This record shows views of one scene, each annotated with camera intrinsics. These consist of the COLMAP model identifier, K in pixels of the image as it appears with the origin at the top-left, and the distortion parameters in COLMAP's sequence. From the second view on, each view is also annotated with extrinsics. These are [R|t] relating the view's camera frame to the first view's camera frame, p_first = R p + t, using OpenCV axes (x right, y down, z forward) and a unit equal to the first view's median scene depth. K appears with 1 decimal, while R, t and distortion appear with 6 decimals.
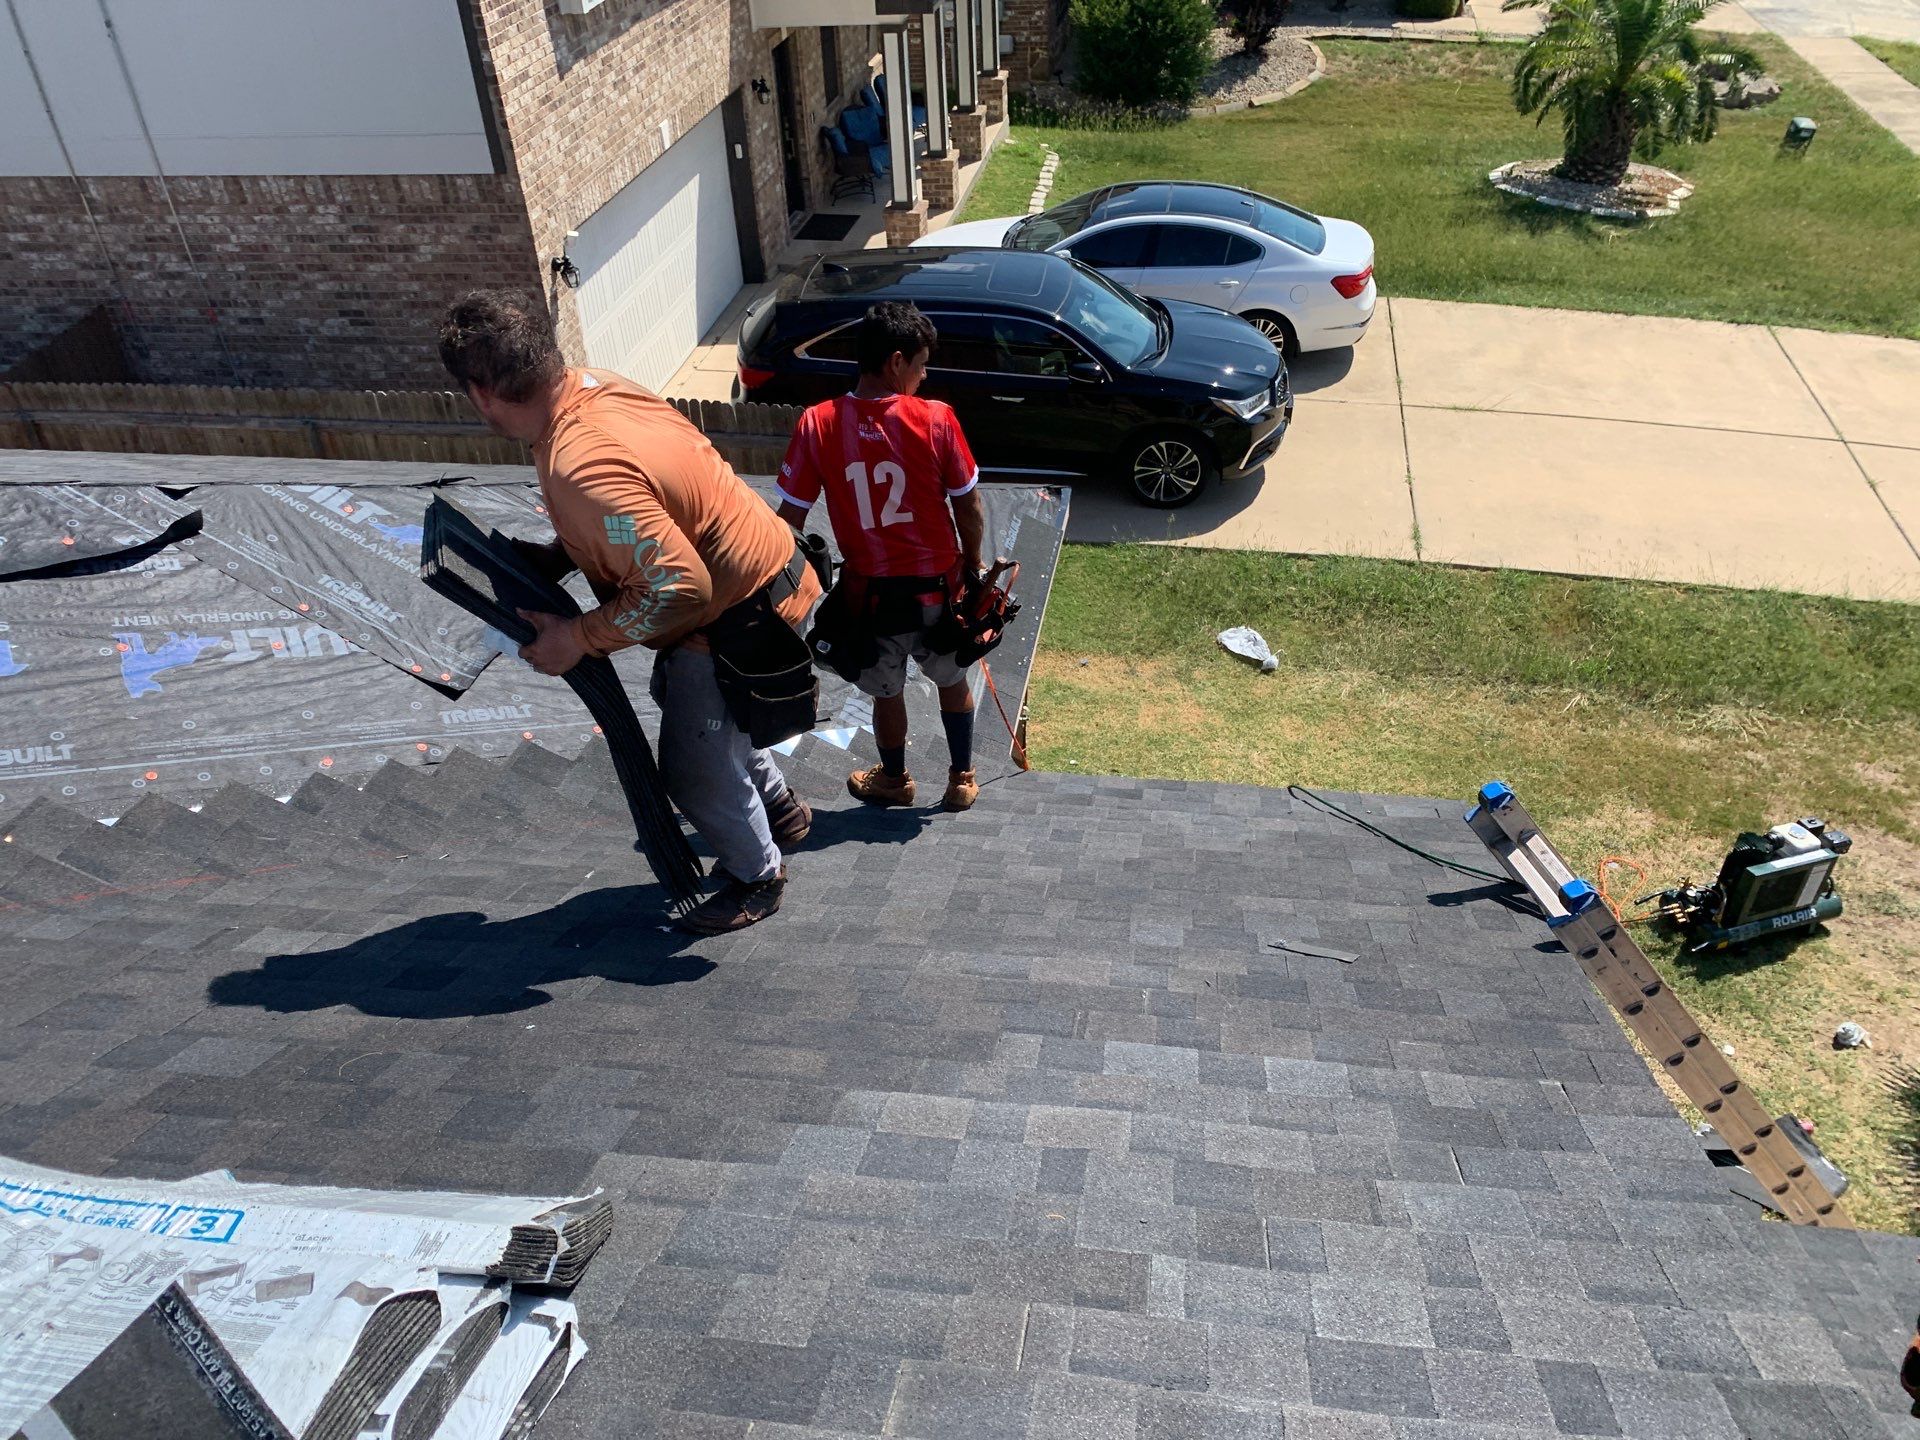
lens RADIAL K [[1440.6, 0, 948.4], [0, 1440.6, 720.9], [0, 0, 1]] dist [0.032681, -0.051201]
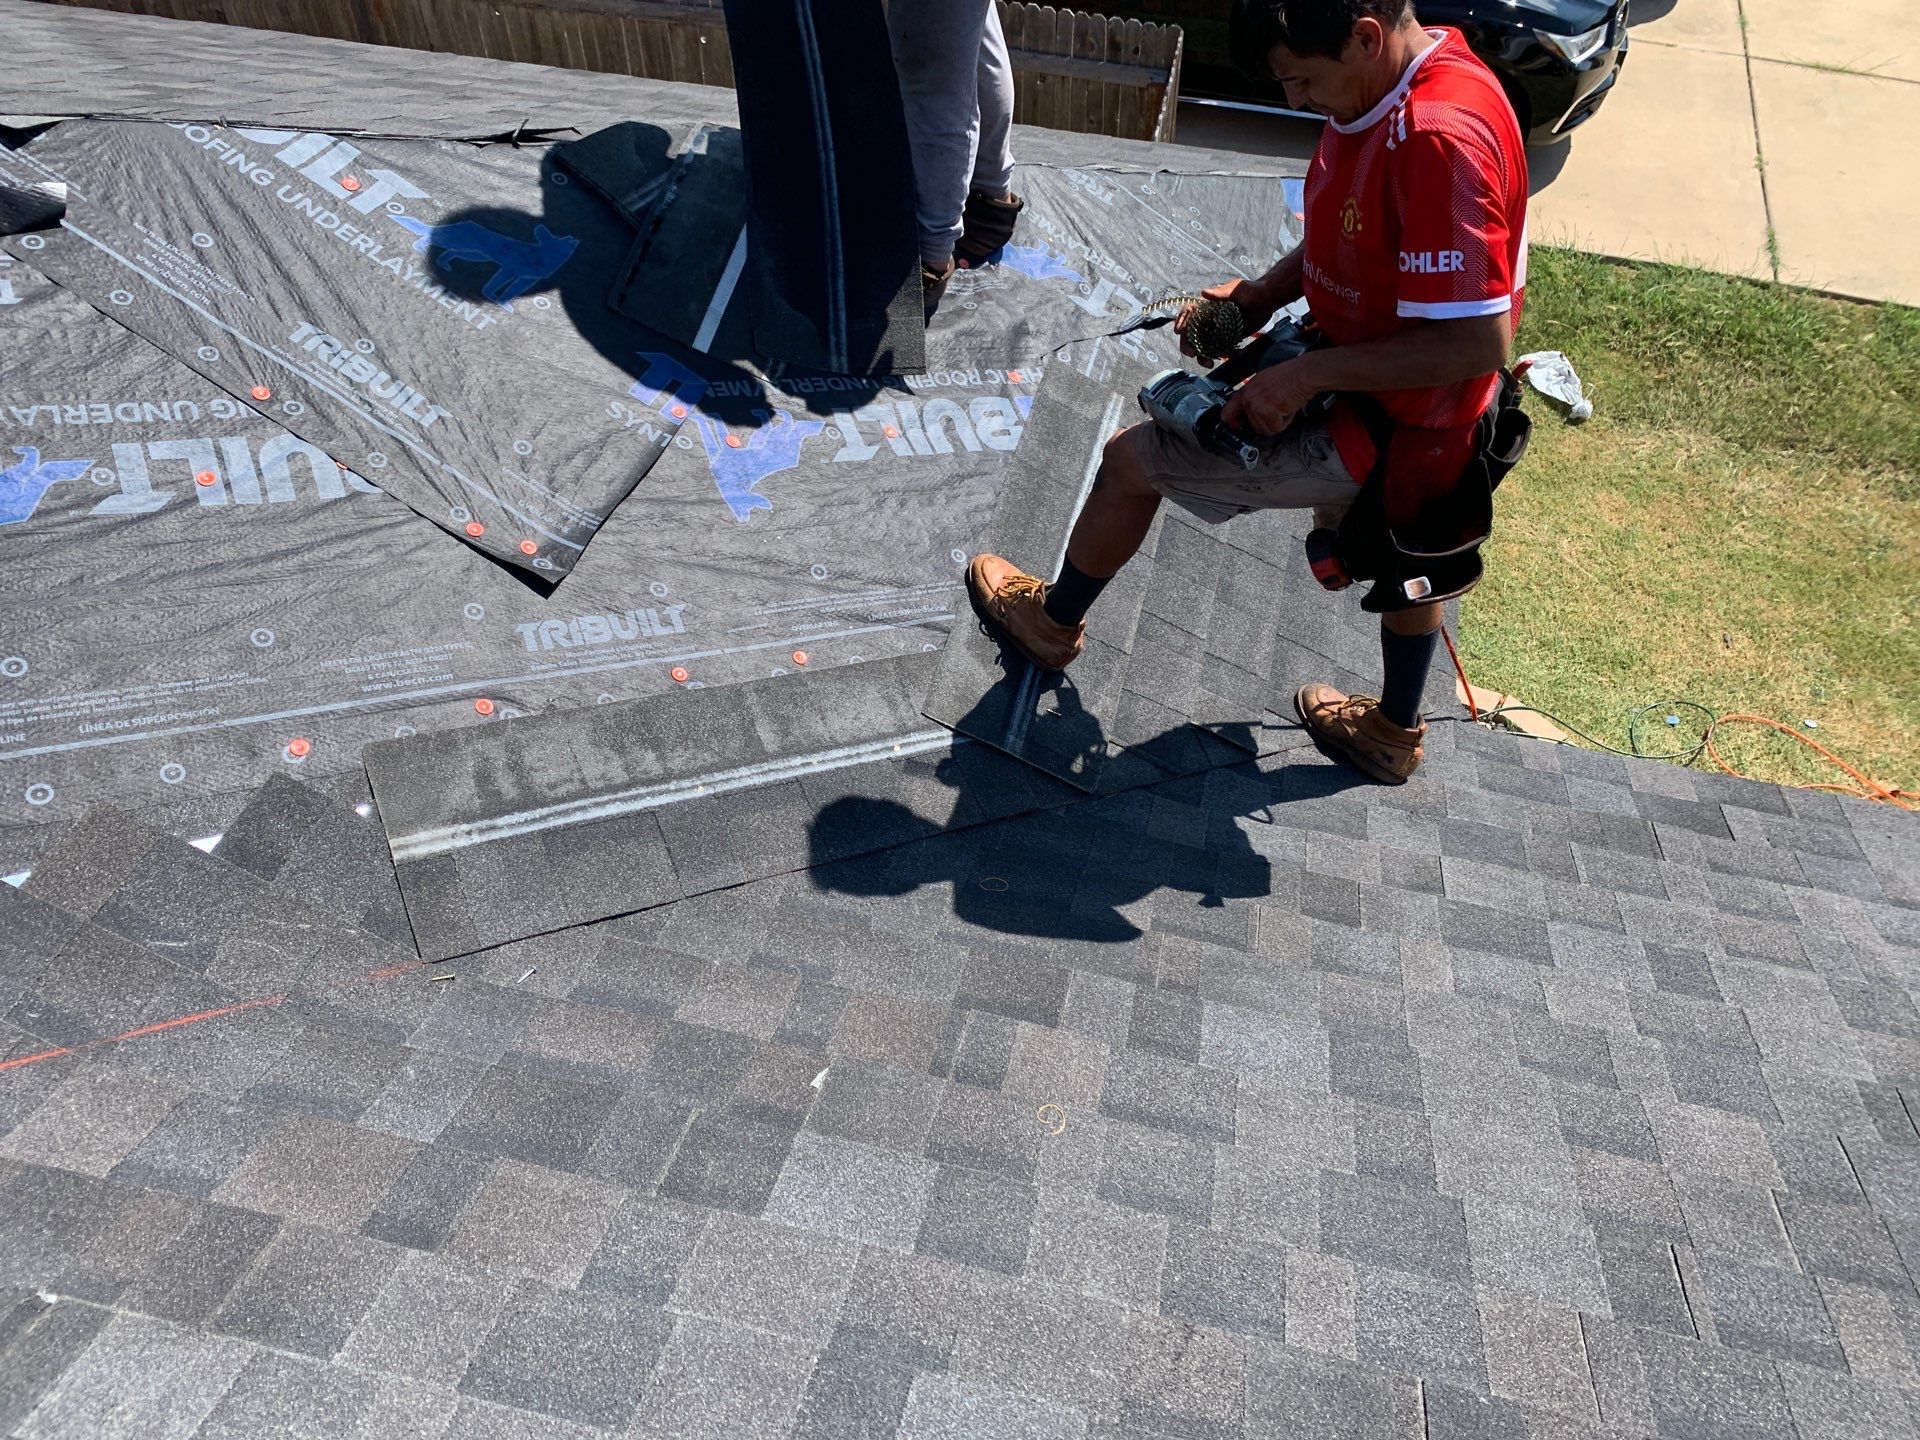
lens RADIAL K [[1486.0, 0, 991.7], [0, 1486.0, 718.0], [0, 0, 1]] dist [-0.003247, 0.005331]
pose [[0.995968, 0.088888, -0.012102, -0.163221], [-0.083425, 0.967338, 0.239367, -0.112533], [0.032984, -0.237392, 0.970854, 0.452544]]
